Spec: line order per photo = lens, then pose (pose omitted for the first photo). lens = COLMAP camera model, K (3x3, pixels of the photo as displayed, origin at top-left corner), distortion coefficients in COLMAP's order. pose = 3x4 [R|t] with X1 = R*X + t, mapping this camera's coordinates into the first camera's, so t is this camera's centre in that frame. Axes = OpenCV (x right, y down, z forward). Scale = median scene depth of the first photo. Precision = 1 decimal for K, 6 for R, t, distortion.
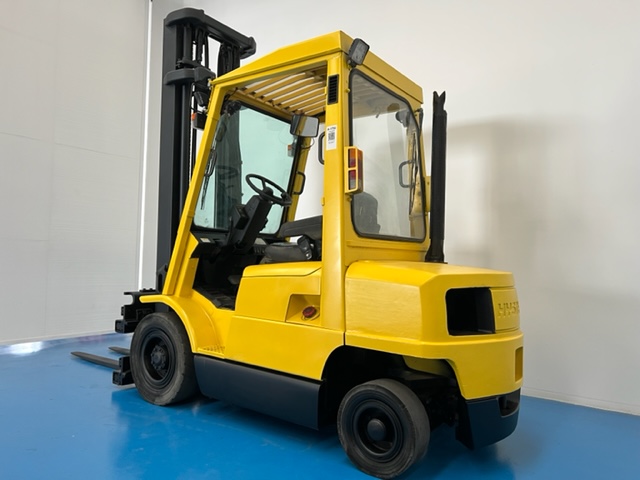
lens RADIAL K [[490.3, 0, 334.4], [0, 490.3, 259.7], [0, 0, 1]] dist [0.001212, -0.004677]
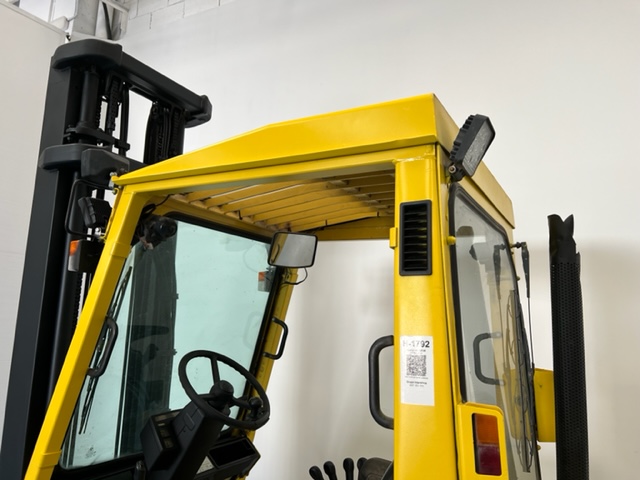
lens RADIAL K [[481.3, 0, 320.0], [0, 481.3, 240.0], [0, 0, 1]] dist [0.012124, 0.001971]
pose [[0.995872, 0.029386, 0.085879, -0.081046], [-0.017030, 0.989834, -0.141207, -0.214788], [-0.089156, 0.139162, 0.986248, 0.467040]]
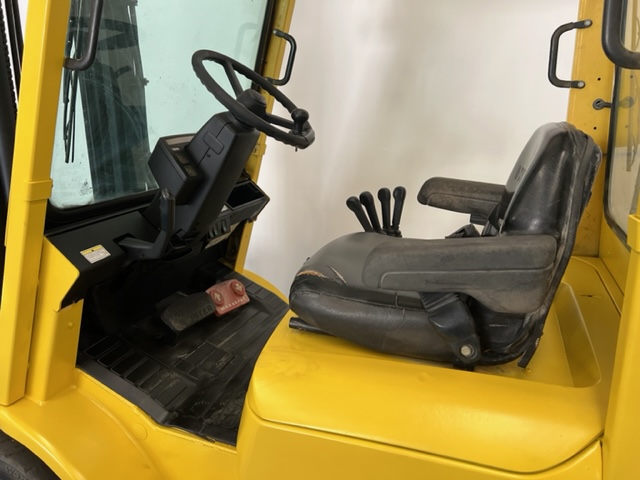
lens RADIAL K [[481.3, 0, 320.0], [0, 481.3, 240.0], [0, 0, 1]] dist [0.012124, 0.001971]
pose [[0.966754, -0.084334, 0.241402, -0.176567], [0.009758, 0.955528, 0.294738, -0.141517], [-0.255523, -0.282584, 0.924584, 0.593393]]
